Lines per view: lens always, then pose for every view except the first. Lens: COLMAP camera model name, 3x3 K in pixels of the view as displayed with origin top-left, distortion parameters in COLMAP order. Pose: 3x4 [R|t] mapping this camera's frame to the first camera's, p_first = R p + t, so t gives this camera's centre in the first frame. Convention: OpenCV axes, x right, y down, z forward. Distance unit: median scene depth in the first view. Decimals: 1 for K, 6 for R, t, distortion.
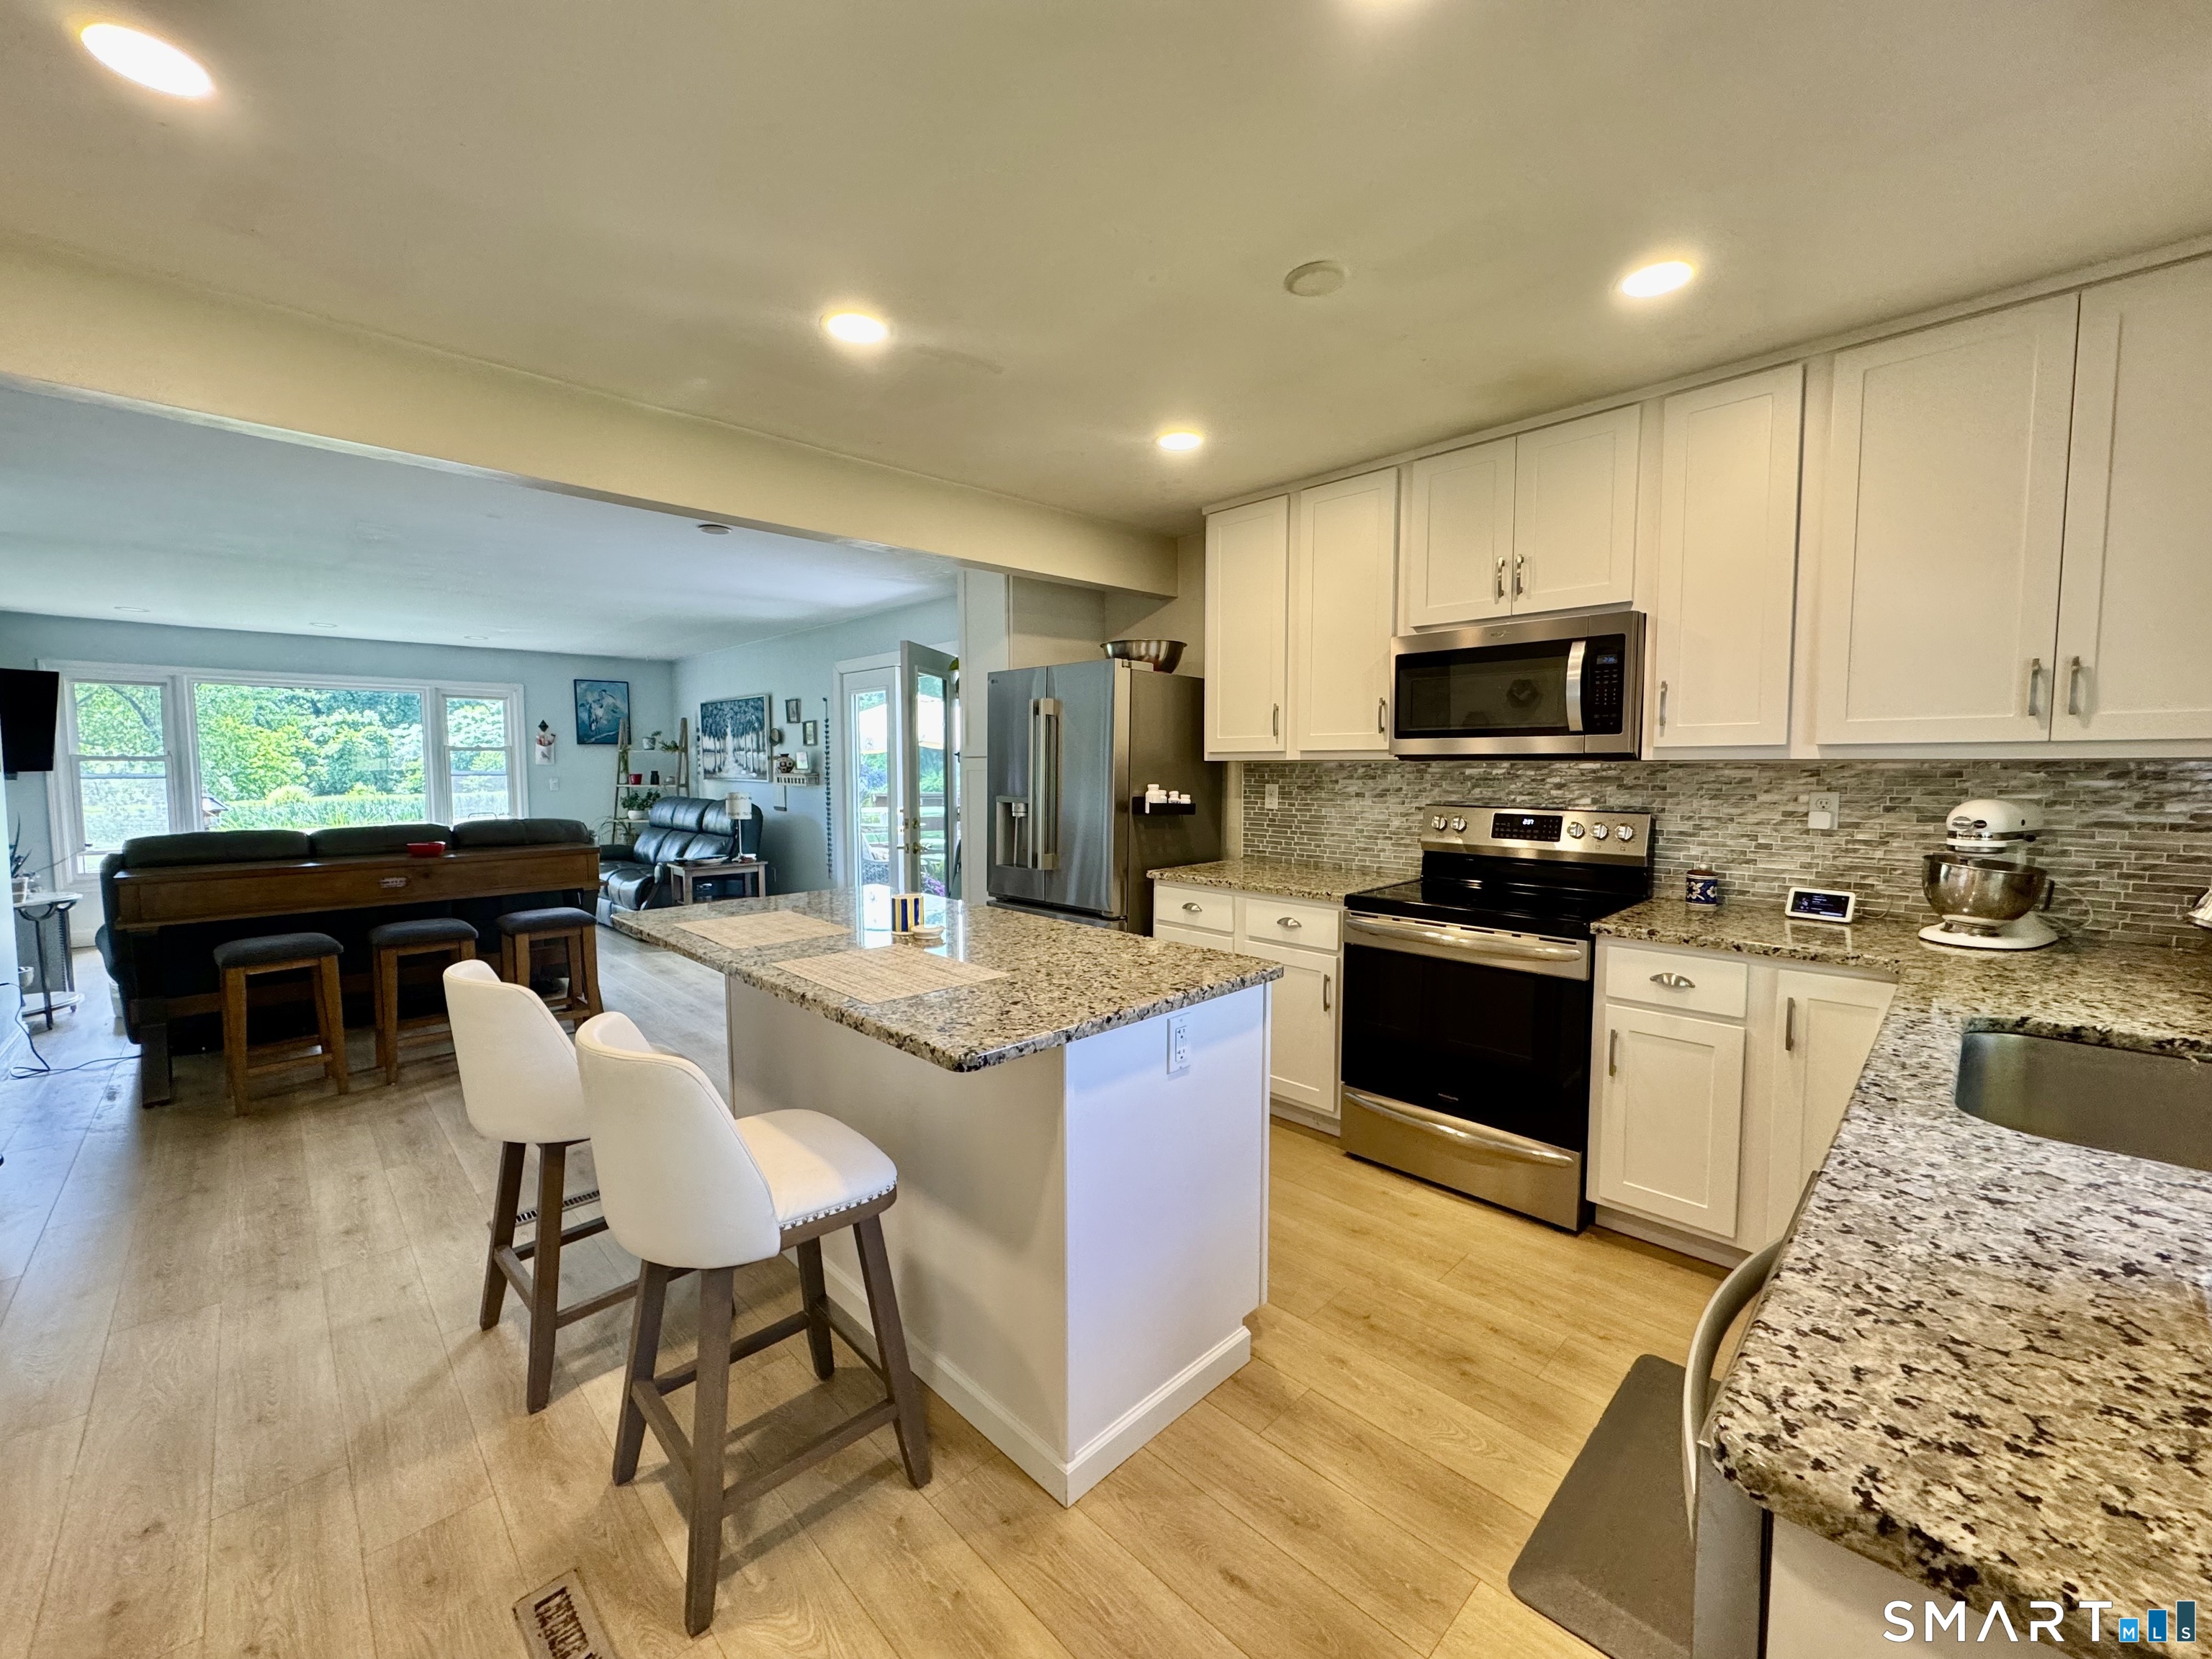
lens RADIAL K [[881.2, 0, 1105.2], [0, 881.2, 825.1], [0, 0, 1]] dist [-0.002269, 0.000652]
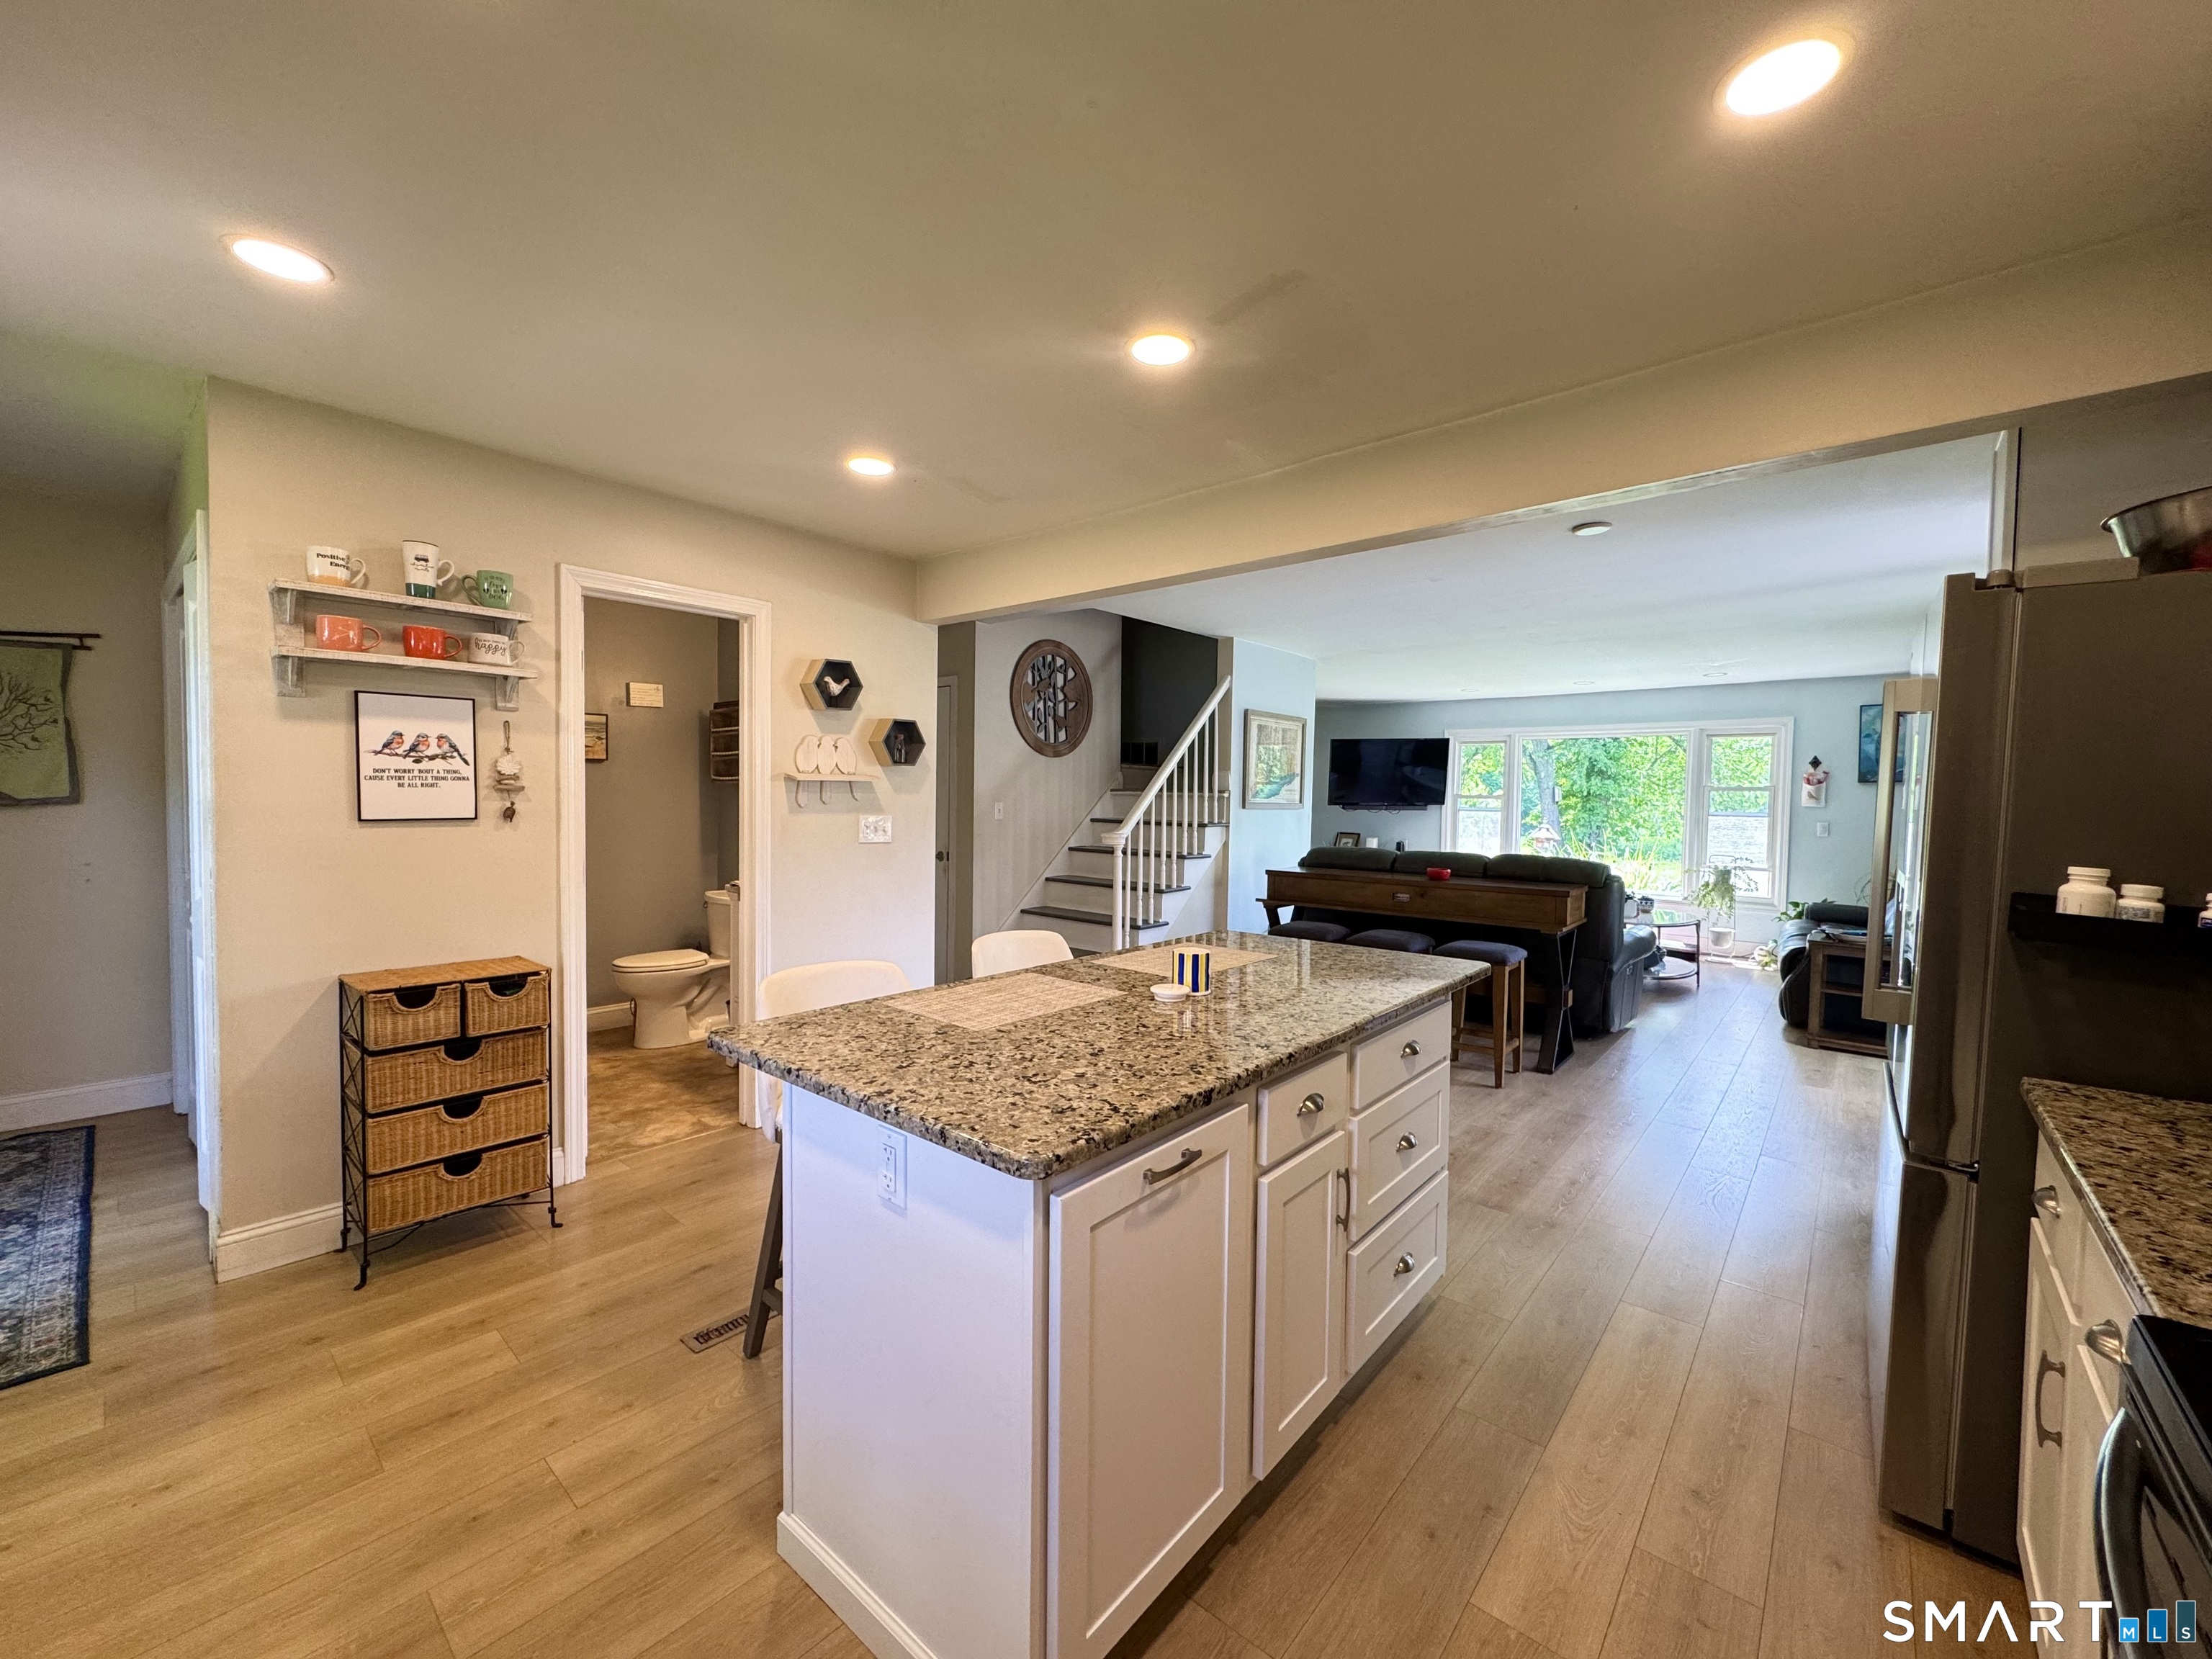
lens RADIAL K [[881.2, 0, 1105.2], [0, 881.2, 825.1], [0, 0, 1]] dist [-0.002269, 0.000652]
pose [[0.083719, 0.036075, -0.995836, 0.384122], [-0.083173, 0.996110, 0.029093, -0.037577], [0.993012, 0.080391, 0.086394, 0.497978]]
